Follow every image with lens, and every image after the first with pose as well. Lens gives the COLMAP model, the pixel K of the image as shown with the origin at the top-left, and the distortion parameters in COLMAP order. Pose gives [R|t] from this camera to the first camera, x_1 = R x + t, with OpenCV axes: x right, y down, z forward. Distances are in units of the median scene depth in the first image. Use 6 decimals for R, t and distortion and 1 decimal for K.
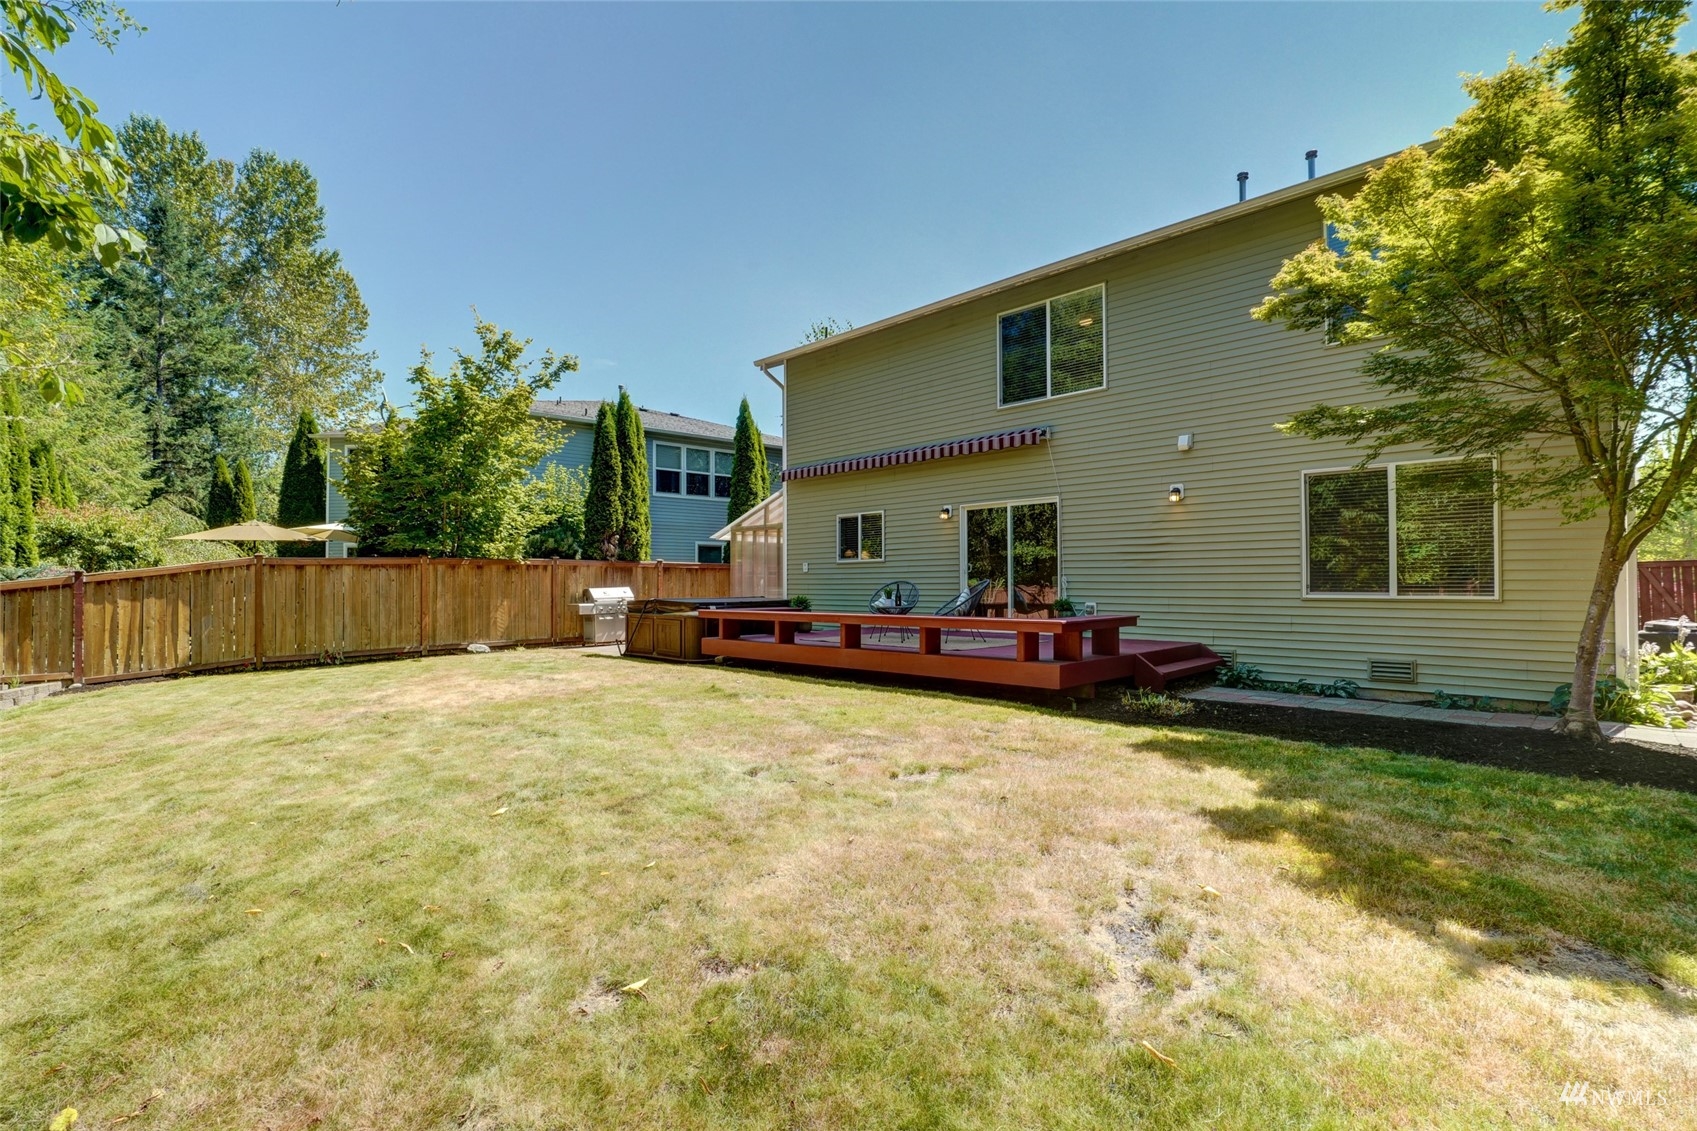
lens RADIAL K [[777.2, 0, 841.1], [0, 777.2, 572.9], [0, 0, 1]] dist [-0.016229, 0.000700]
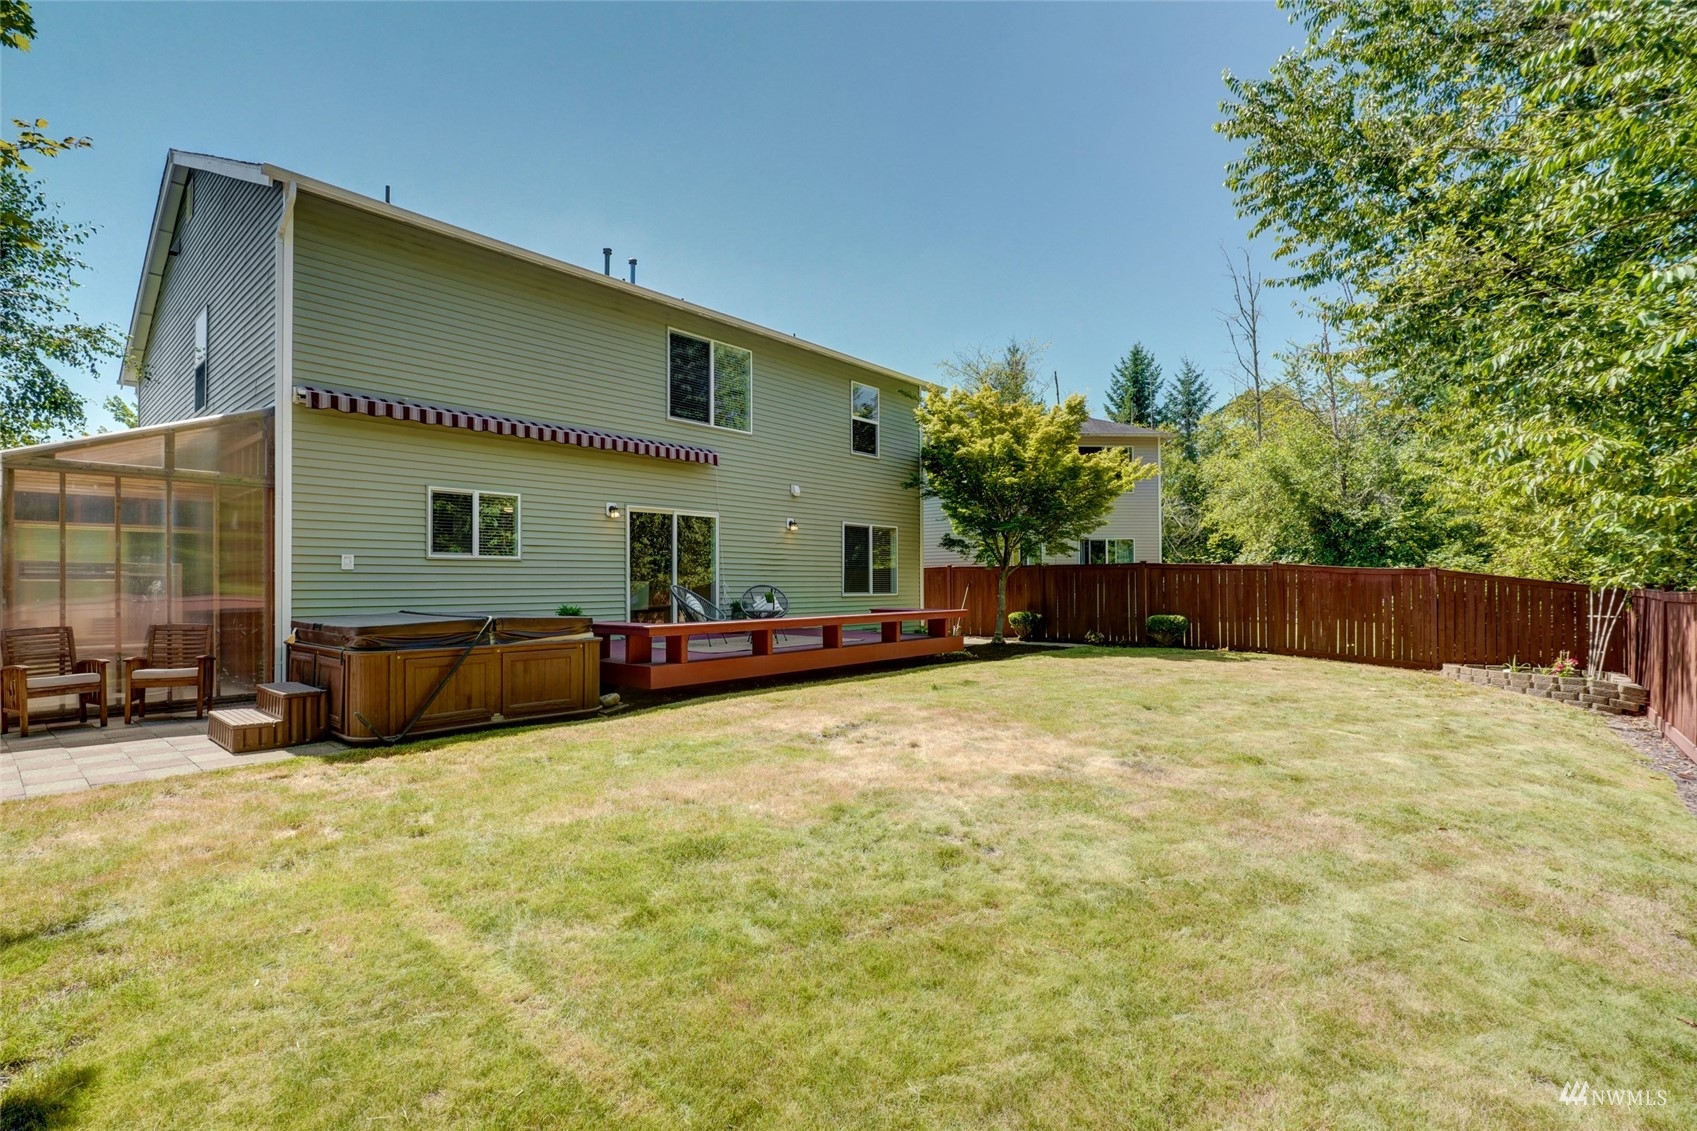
lens RADIAL K [[777.2, 0, 842.6], [0, 777.2, 571.3], [0, 0, 1]] dist [-0.016229, 0.000700]
pose [[-0.059774, 0.027238, 0.997840, -0.840900], [-0.003906, 0.999614, -0.027520, 0.018213], [-0.998204, -0.005543, -0.059645, 0.837786]]
